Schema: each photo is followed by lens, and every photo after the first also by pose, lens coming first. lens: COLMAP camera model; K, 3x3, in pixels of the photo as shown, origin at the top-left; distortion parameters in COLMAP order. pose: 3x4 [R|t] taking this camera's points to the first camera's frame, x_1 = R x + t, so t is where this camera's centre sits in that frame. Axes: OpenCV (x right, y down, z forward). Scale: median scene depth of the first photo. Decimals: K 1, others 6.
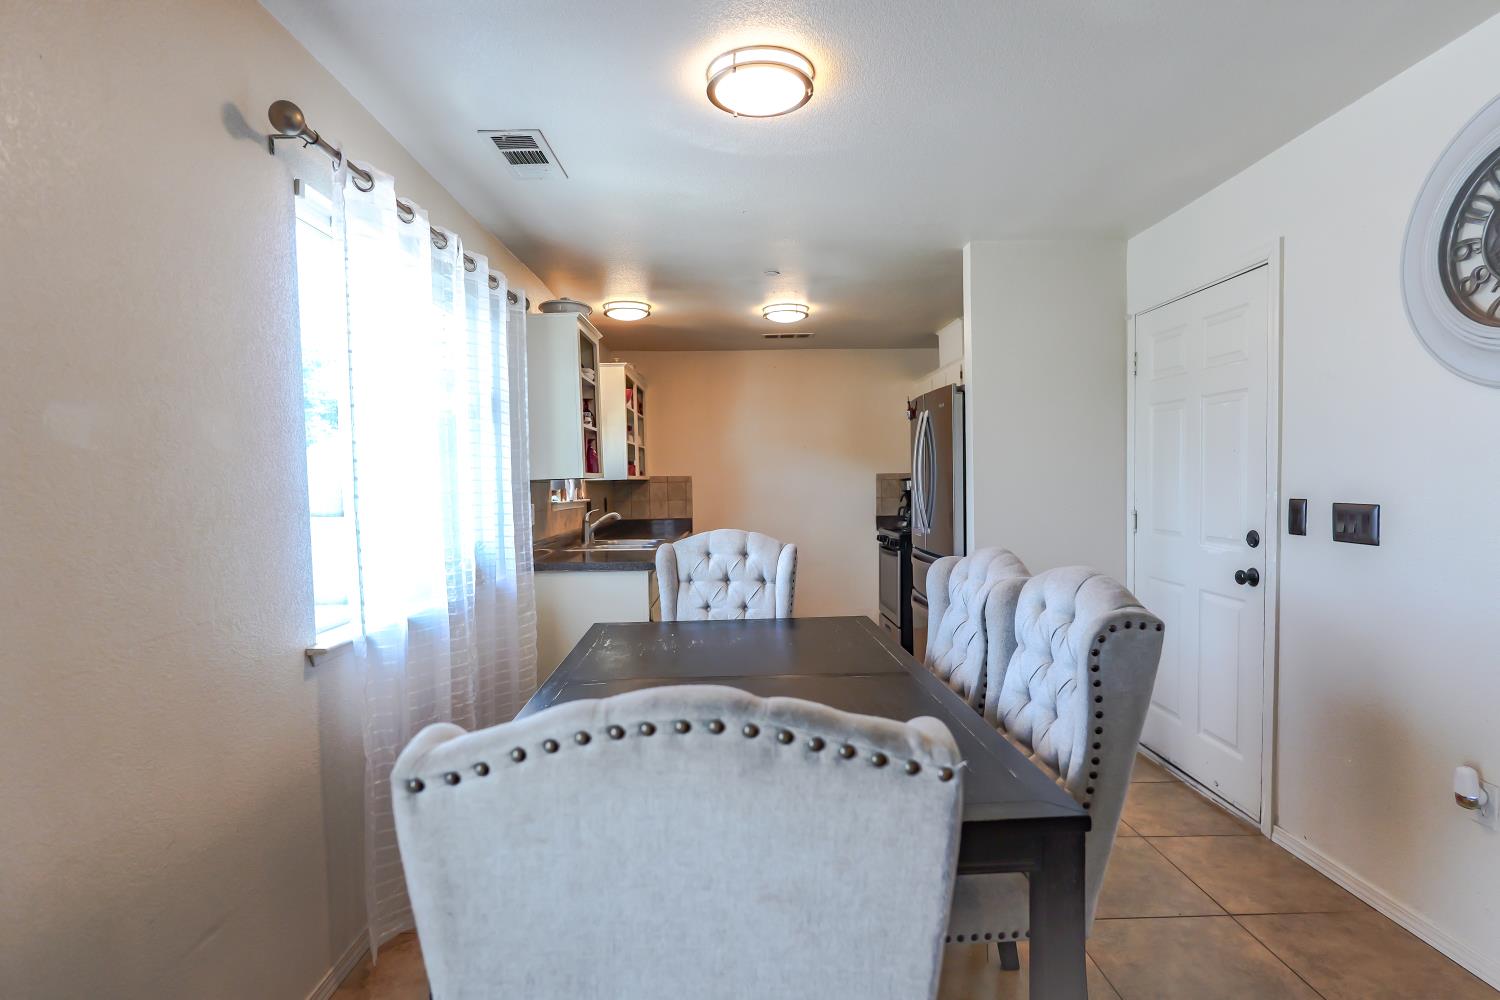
lens RADIAL K [[777.3, 0, 747.4], [0, 777.3, 492.4], [0, 0, 1]] dist [-0.021576, 0.009600]
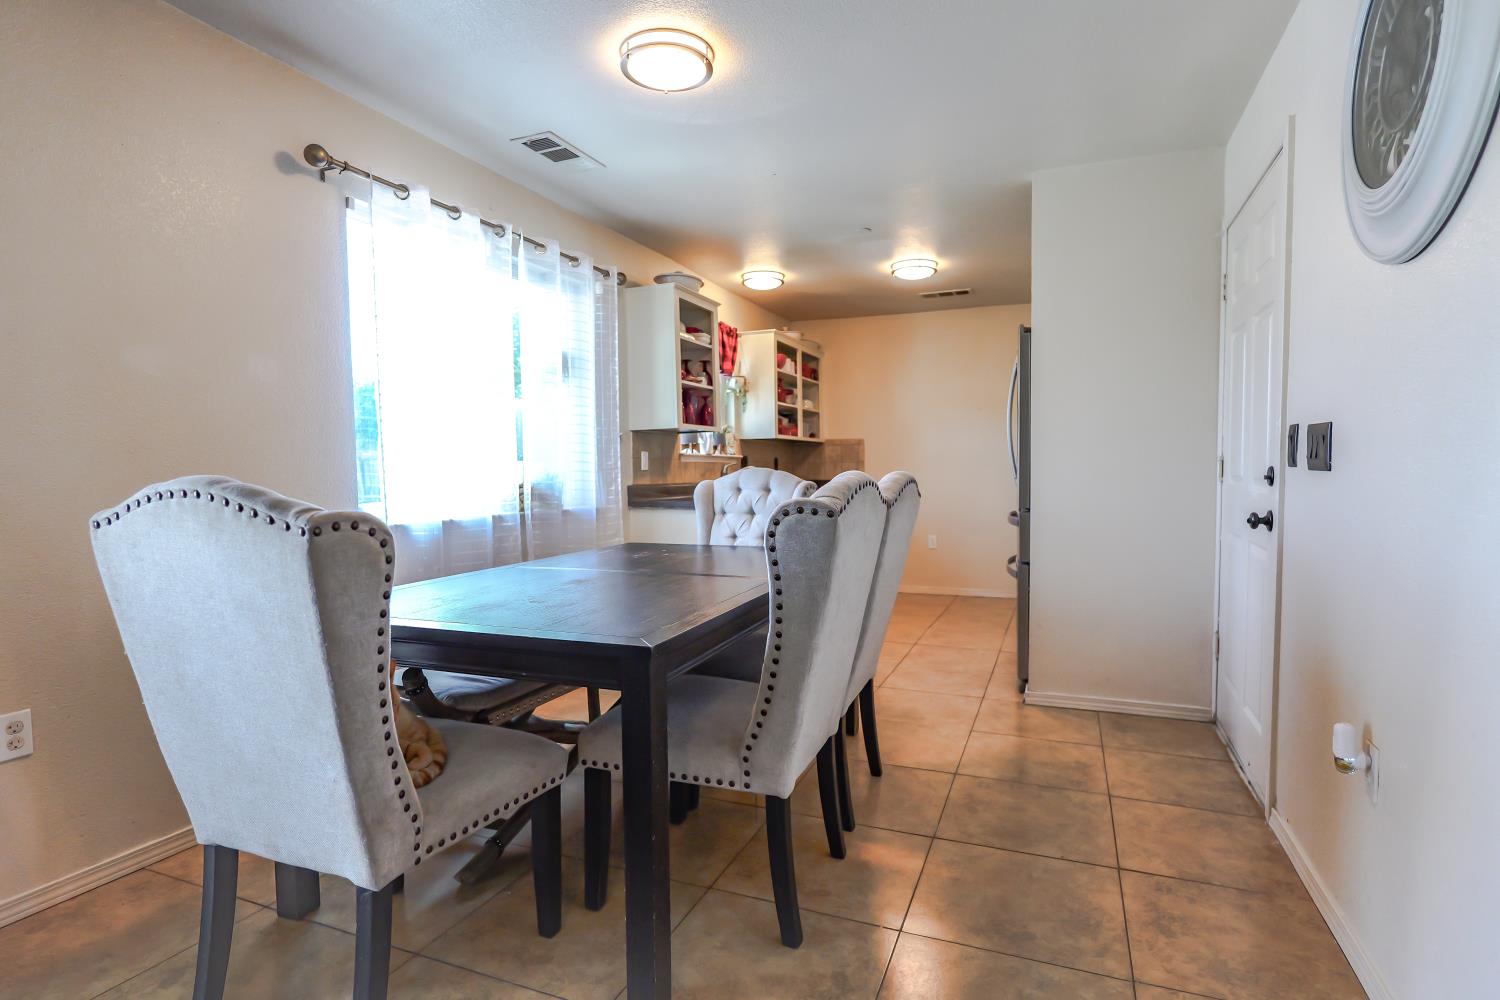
lens RADIAL K [[777.3, 0, 747.4], [0, 777.3, 492.4], [0, 0, 1]] dist [-0.021576, 0.009600]
pose [[0.918376, 0.021371, -0.395131, 0.404427], [-0.013103, 0.999635, 0.023613, 0.057604], [0.395492, -0.016508, 0.918321, -0.013965]]
